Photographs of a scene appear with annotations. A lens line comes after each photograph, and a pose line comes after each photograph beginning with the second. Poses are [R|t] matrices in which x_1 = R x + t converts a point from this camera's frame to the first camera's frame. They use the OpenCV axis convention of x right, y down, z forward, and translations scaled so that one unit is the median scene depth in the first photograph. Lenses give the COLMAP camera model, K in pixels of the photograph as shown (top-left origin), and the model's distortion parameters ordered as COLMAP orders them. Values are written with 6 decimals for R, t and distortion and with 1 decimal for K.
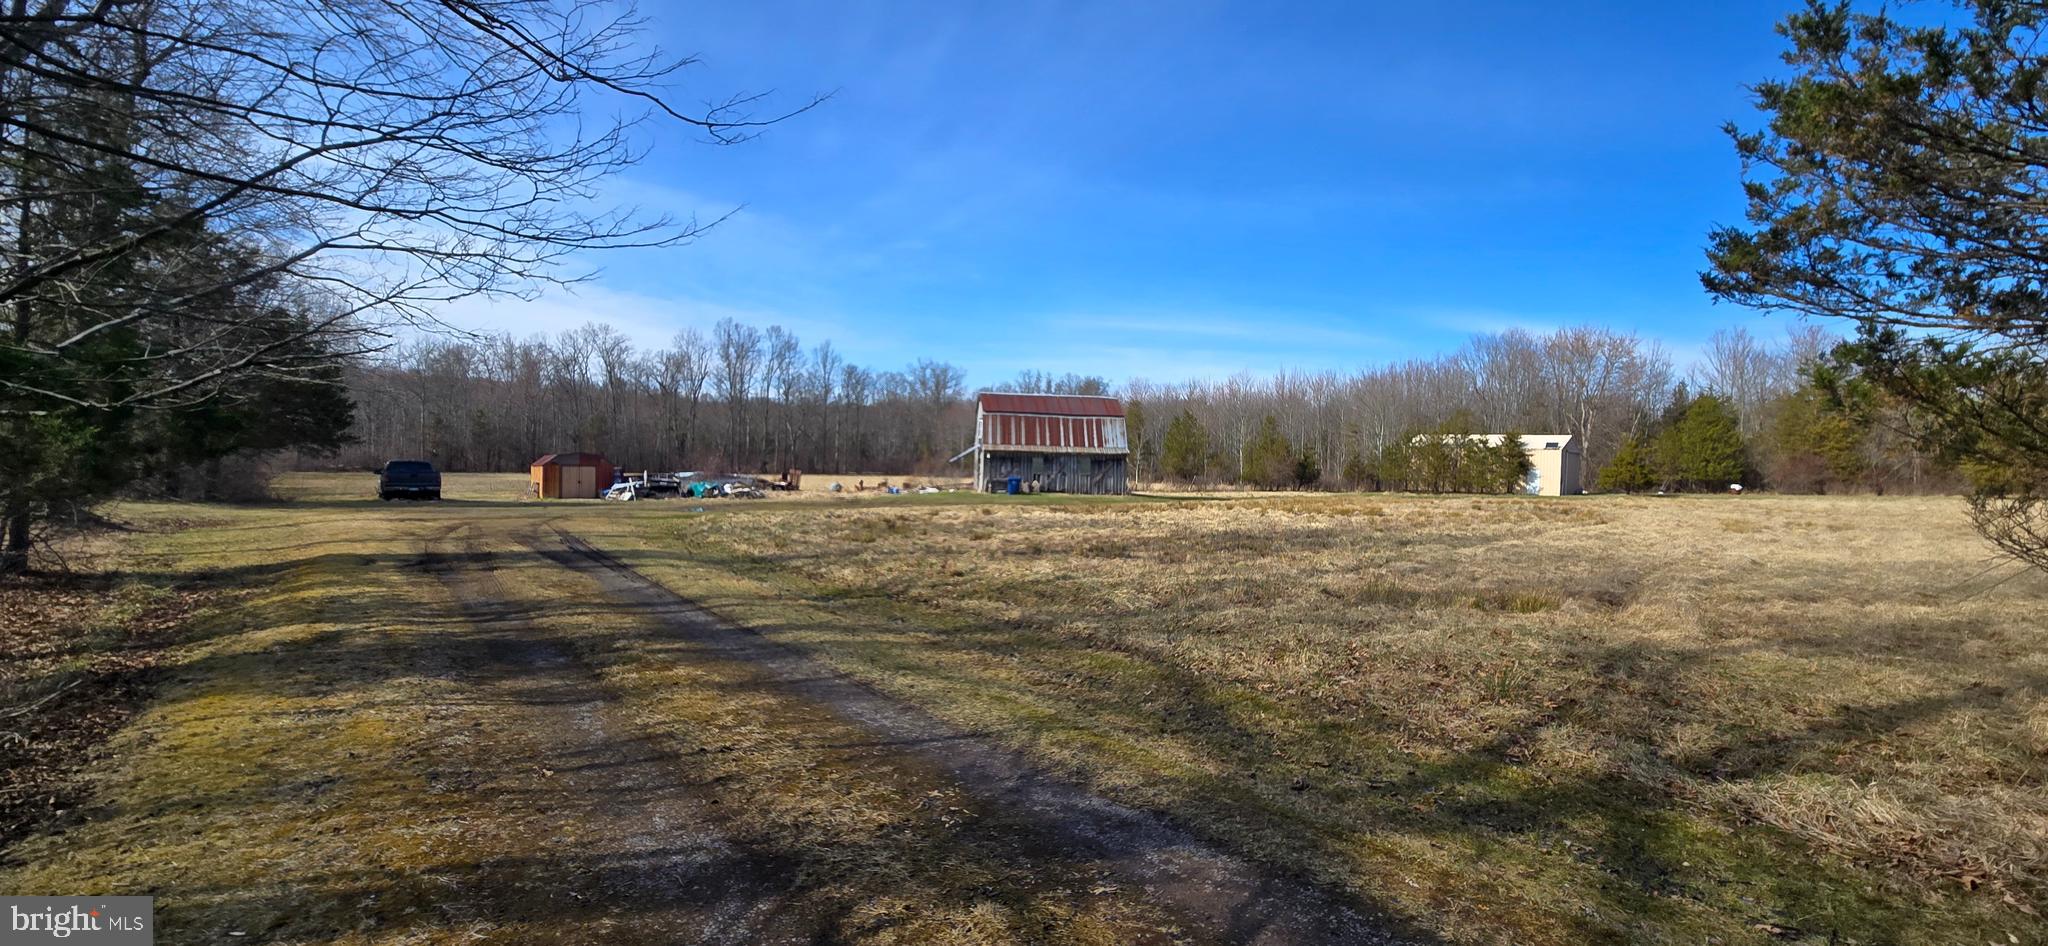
lens RADIAL K [[968.1, 0, 1021.7], [0, 968.1, 477.1], [0, 0, 1]] dist [-0.002915, -0.000118]
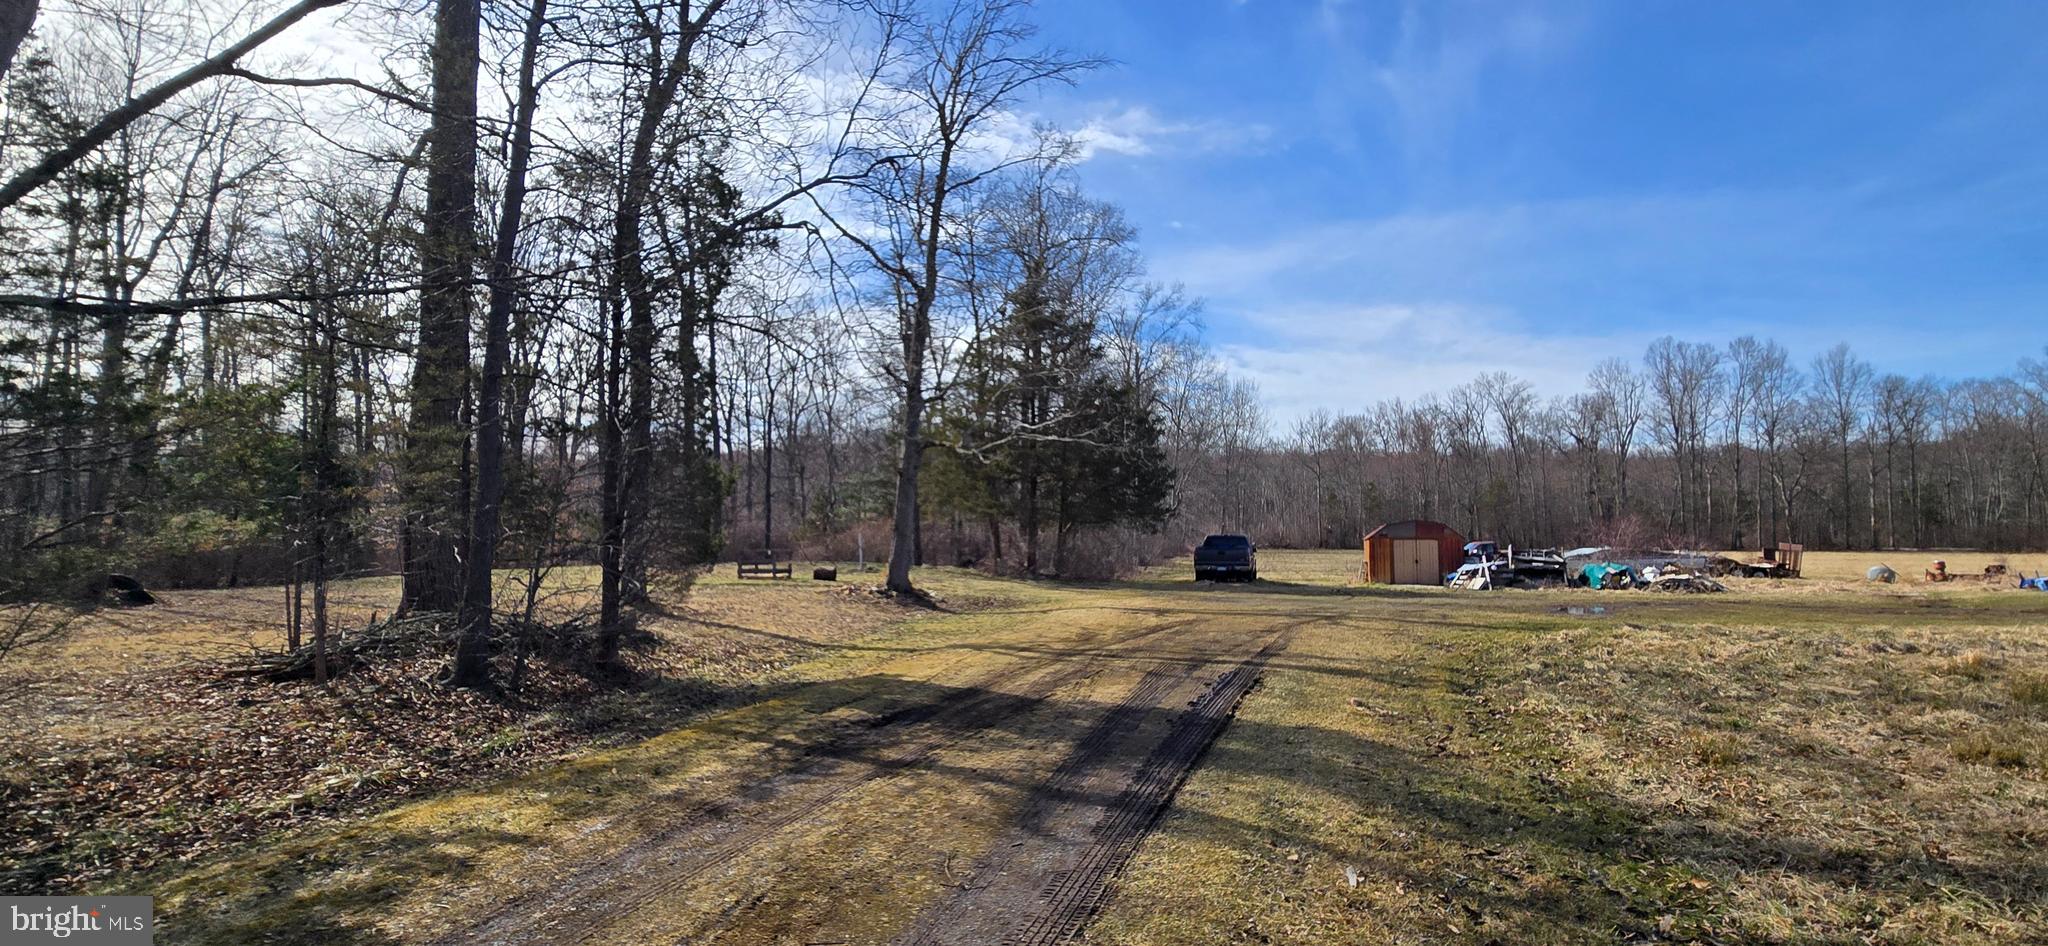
lens RADIAL K [[968.1, 0, 1013.7], [0, 968.1, 465.3], [0, 0, 1]] dist [-0.002915, -0.000118]
pose [[0.612855, -0.070121, -0.787078, -0.036517], [-0.002637, 0.995868, -0.090775, 0.000010], [0.790191, 0.057708, 0.610138, 0.171294]]
